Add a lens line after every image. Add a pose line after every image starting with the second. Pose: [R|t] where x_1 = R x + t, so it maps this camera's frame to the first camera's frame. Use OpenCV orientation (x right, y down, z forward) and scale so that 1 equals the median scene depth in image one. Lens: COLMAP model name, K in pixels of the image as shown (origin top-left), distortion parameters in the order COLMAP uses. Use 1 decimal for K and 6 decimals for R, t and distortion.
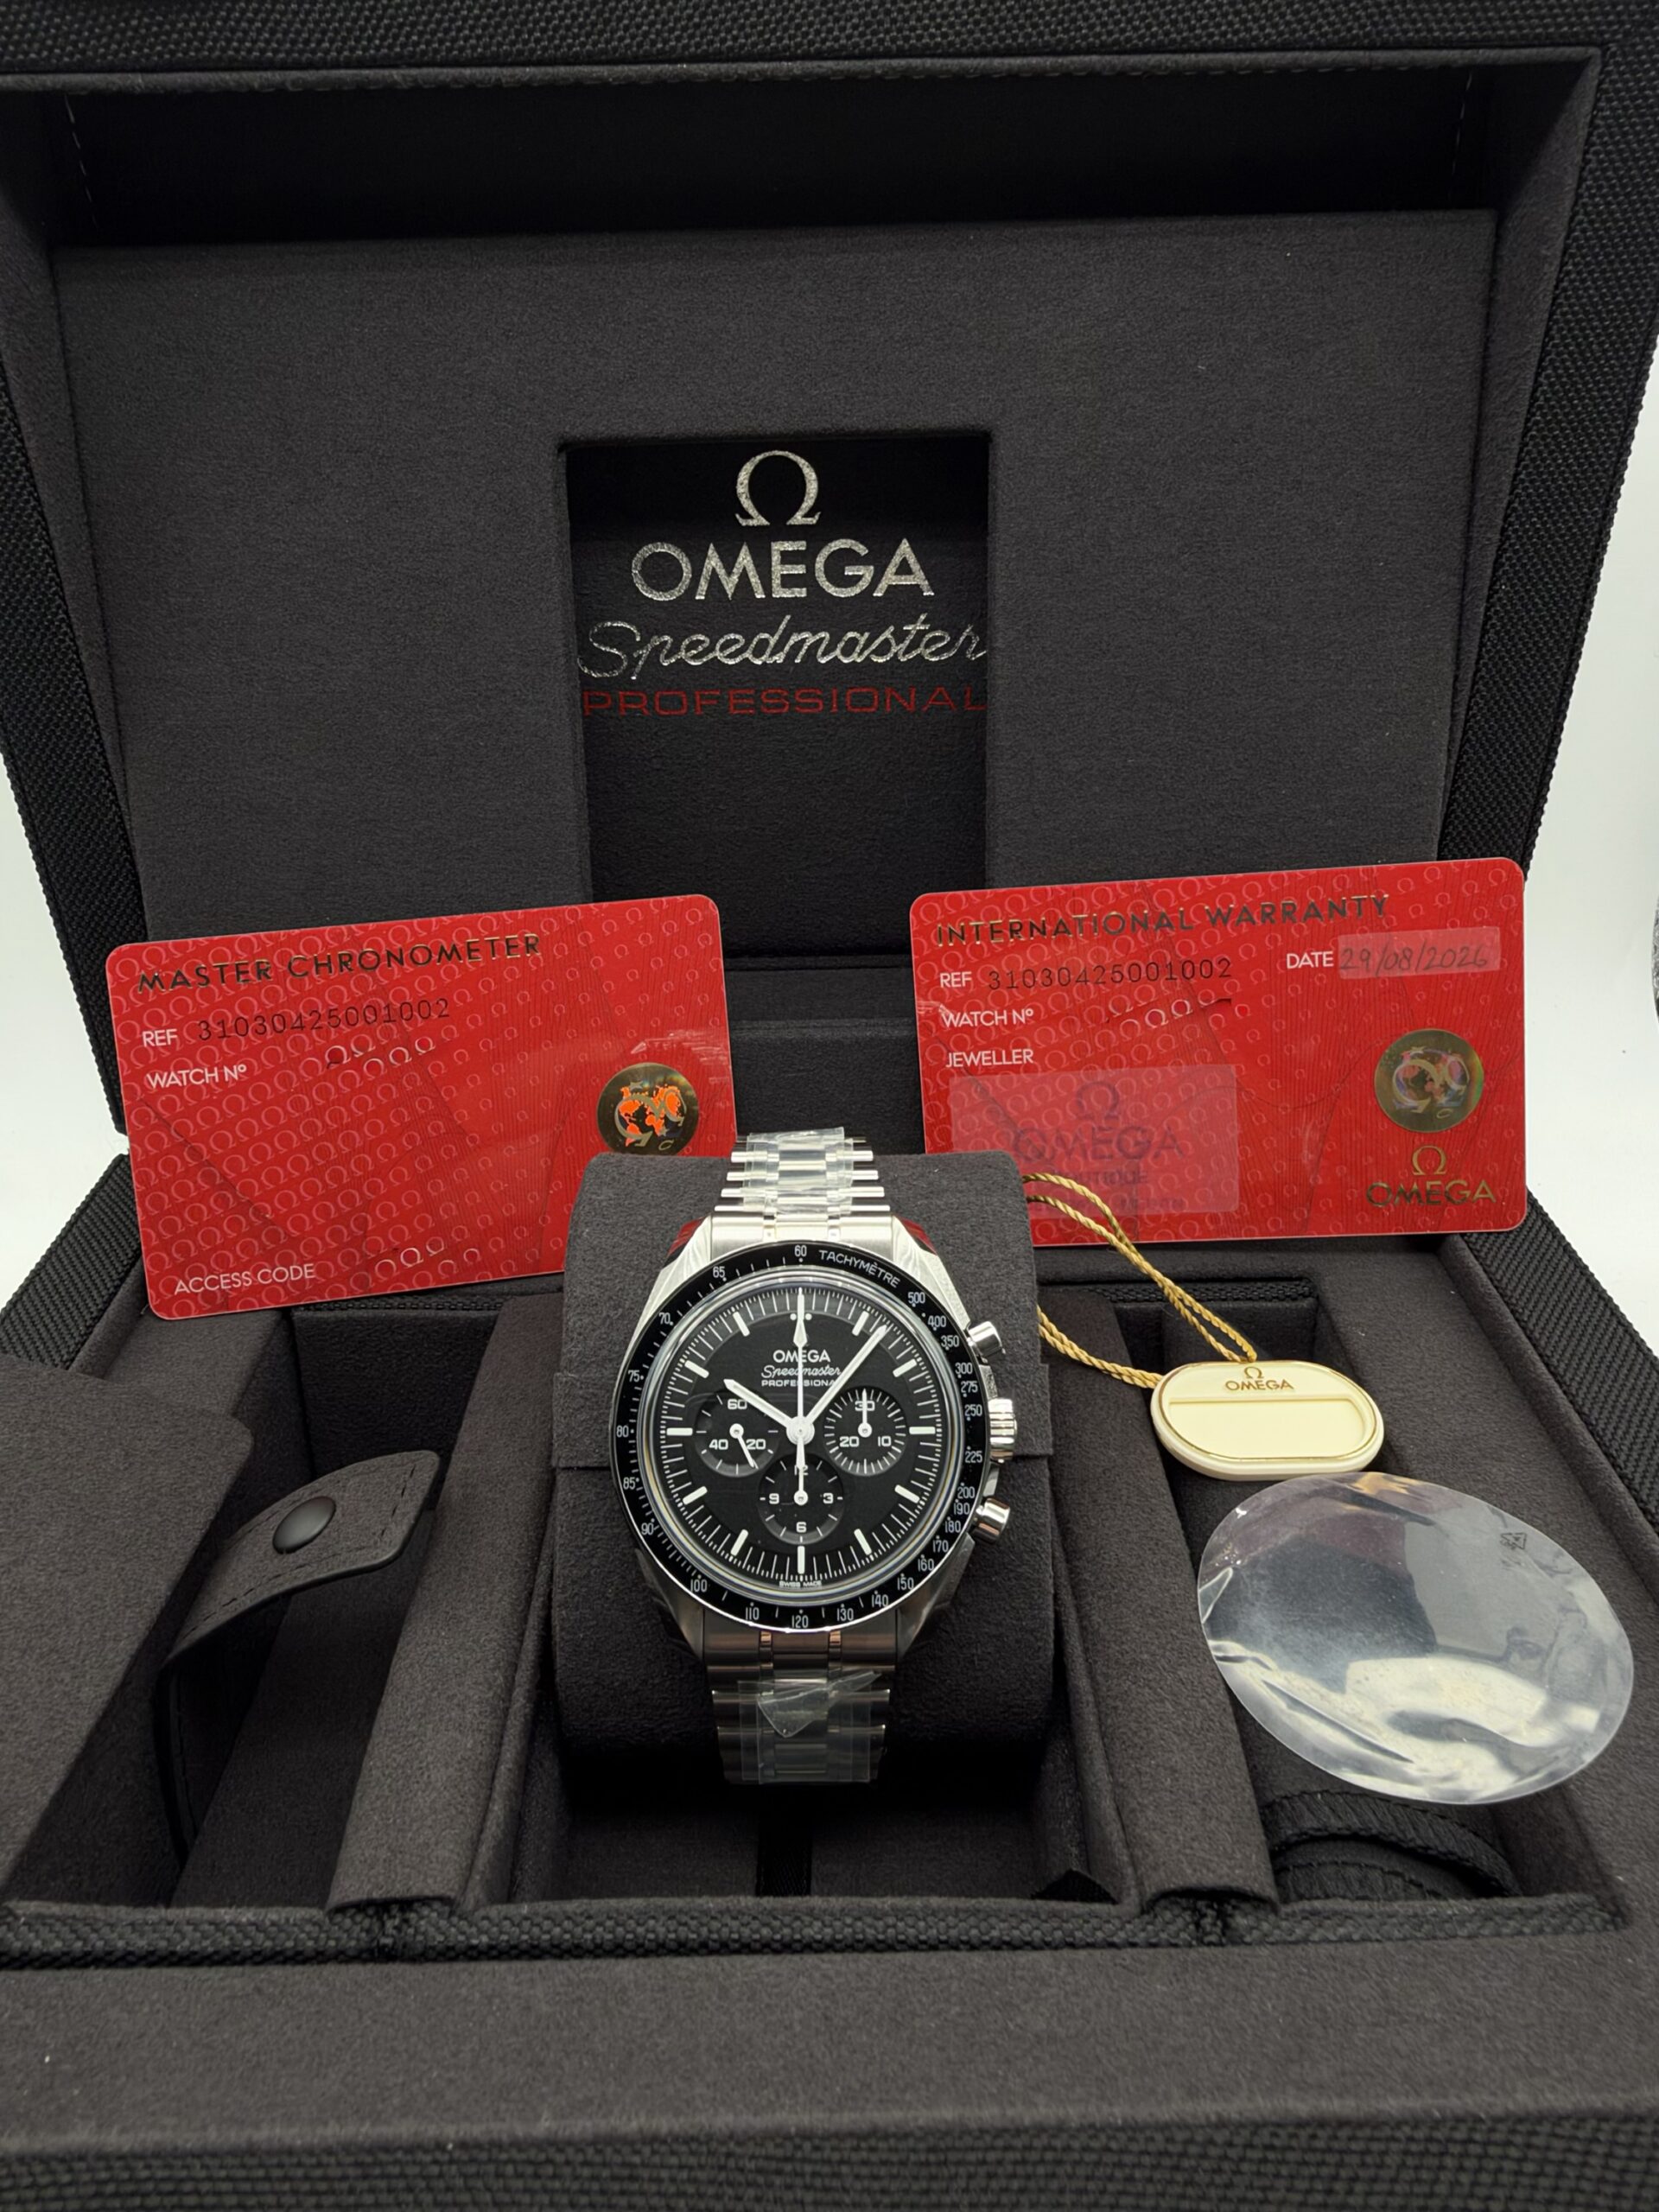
lens RADIAL K [[1632.1, 0, 826.6], [0, 1632.1, 956.1], [0, 0, 1]] dist [-0.012498, 0.012332]
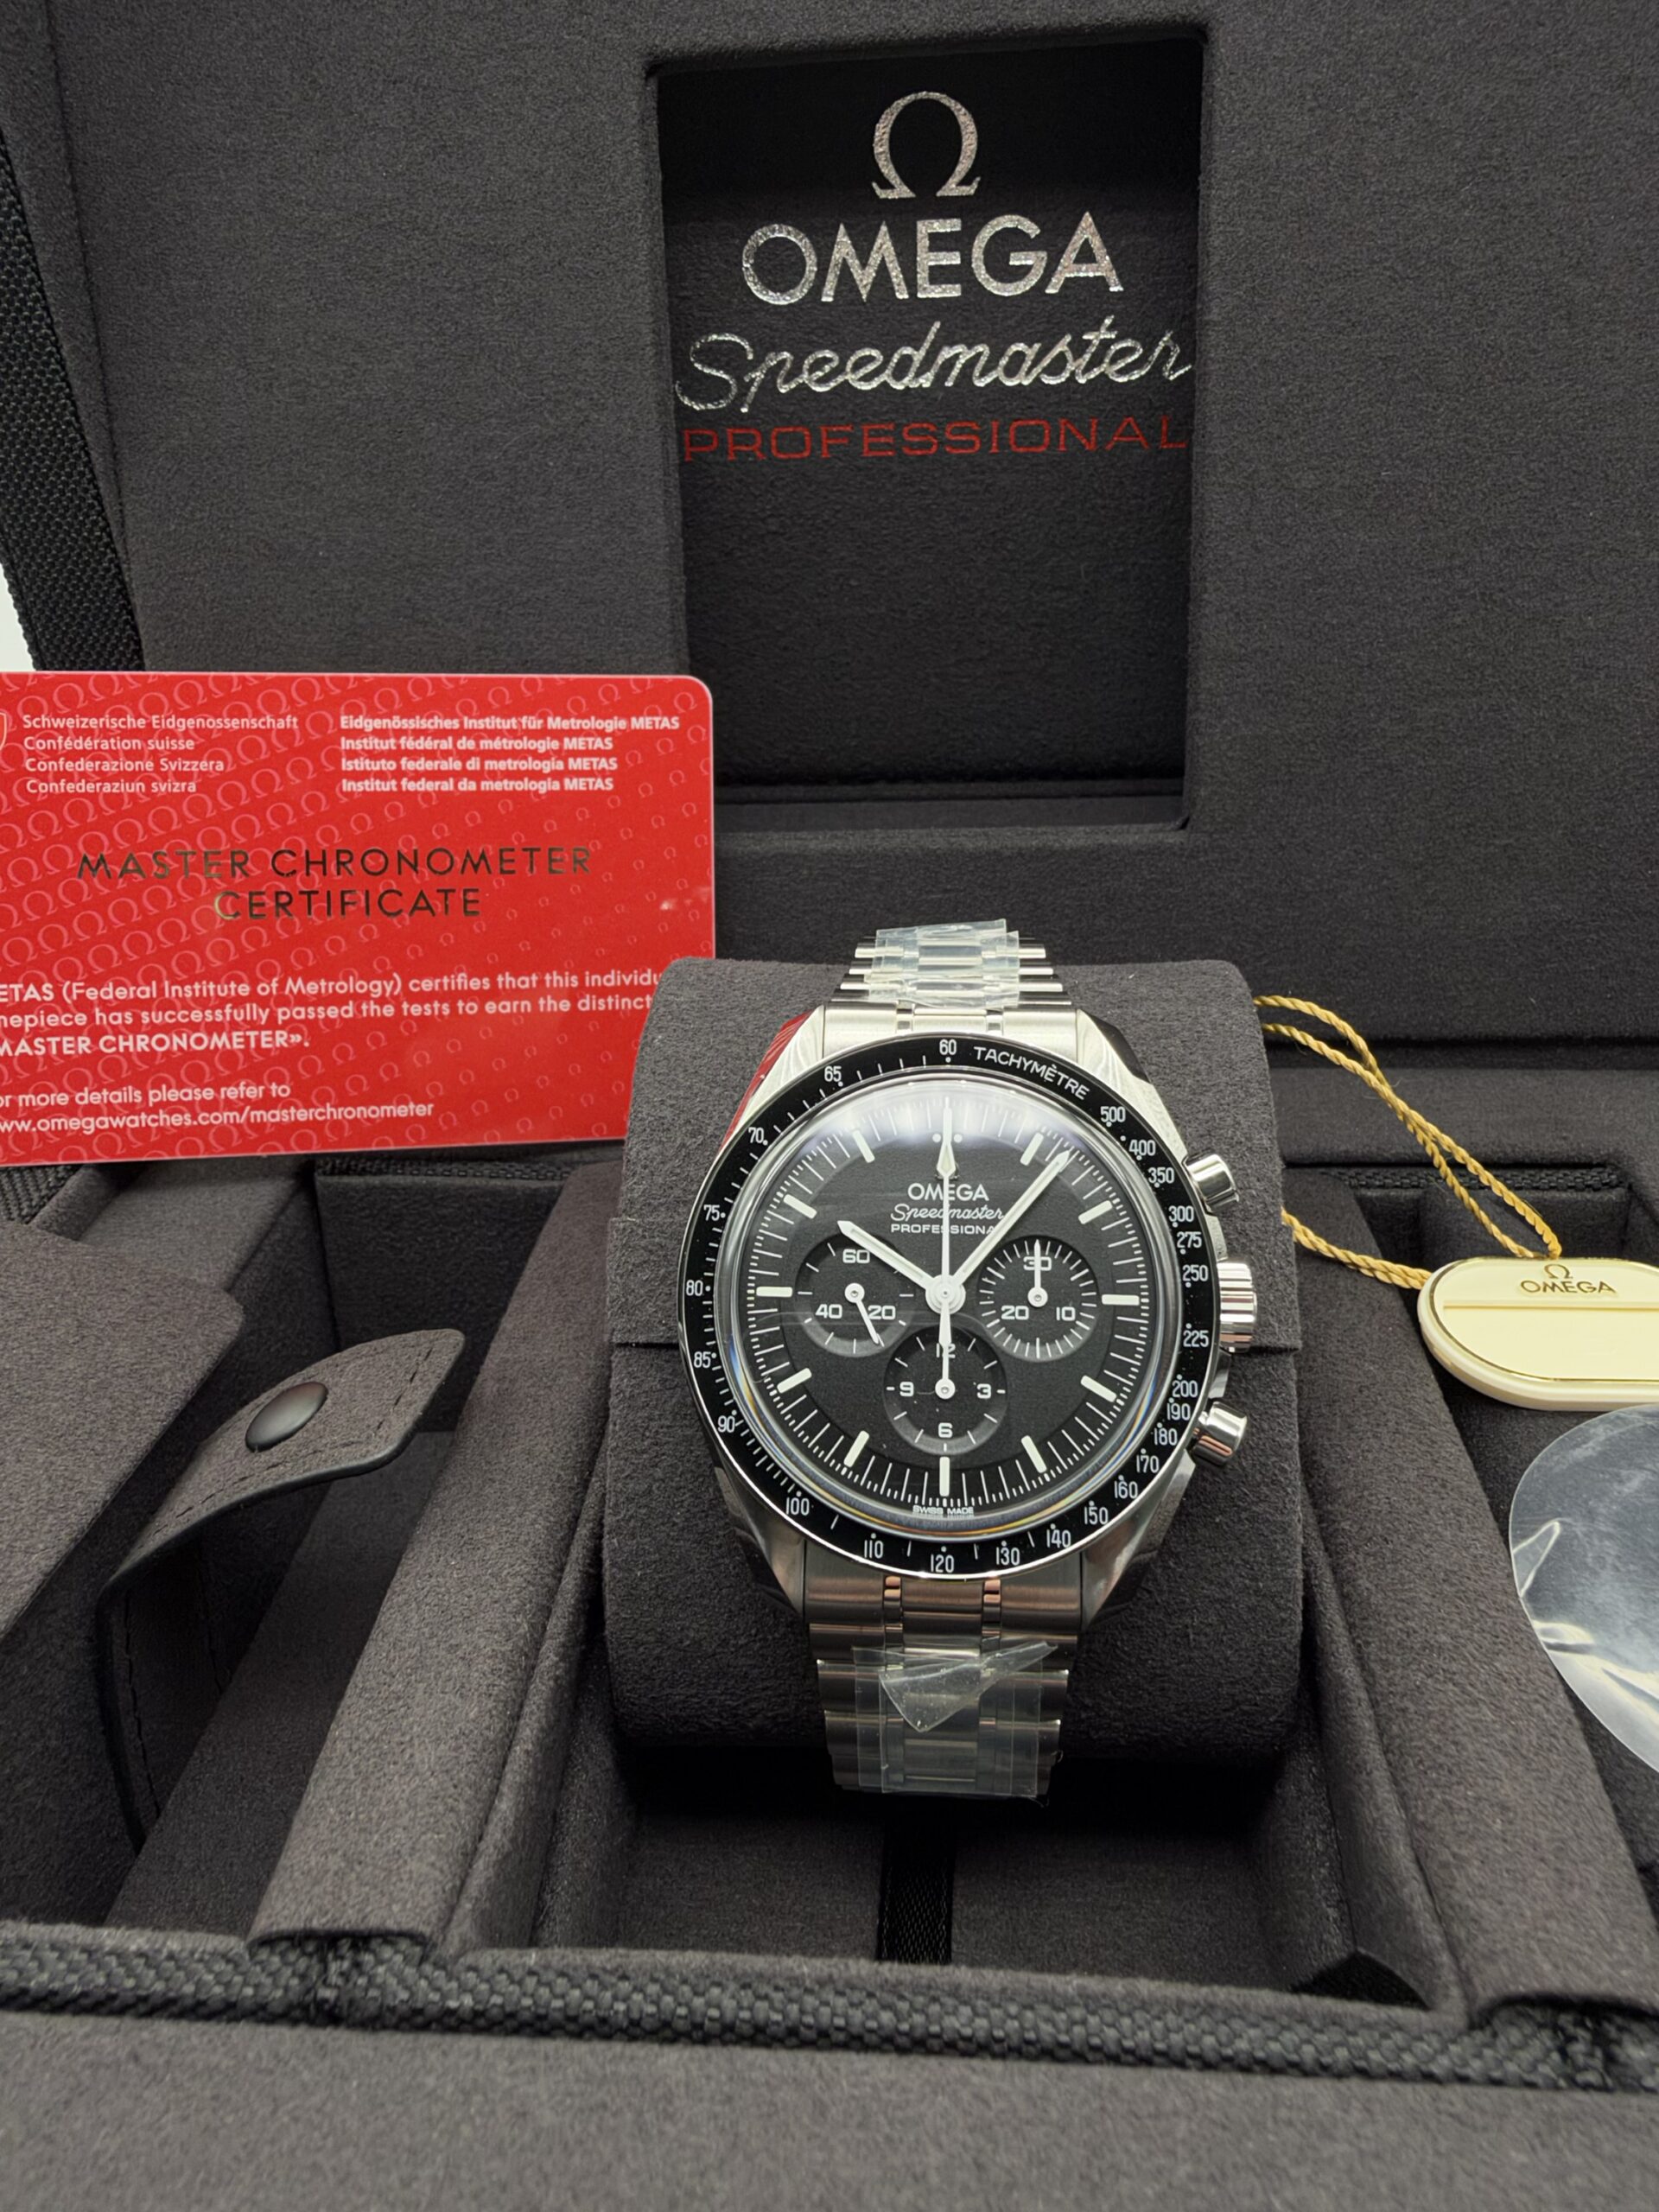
lens RADIAL K [[1658.0, 0, 818.7], [0, 1658.0, 944.0], [0, 0, 1]] dist [-0.025030, 0.019518]
pose [[0.995831, 0.010217, -0.090647, -0.007288], [-0.010366, 0.999946, -0.001171, 0.140973], [0.090630, 0.002106, 0.995882, 0.283475]]
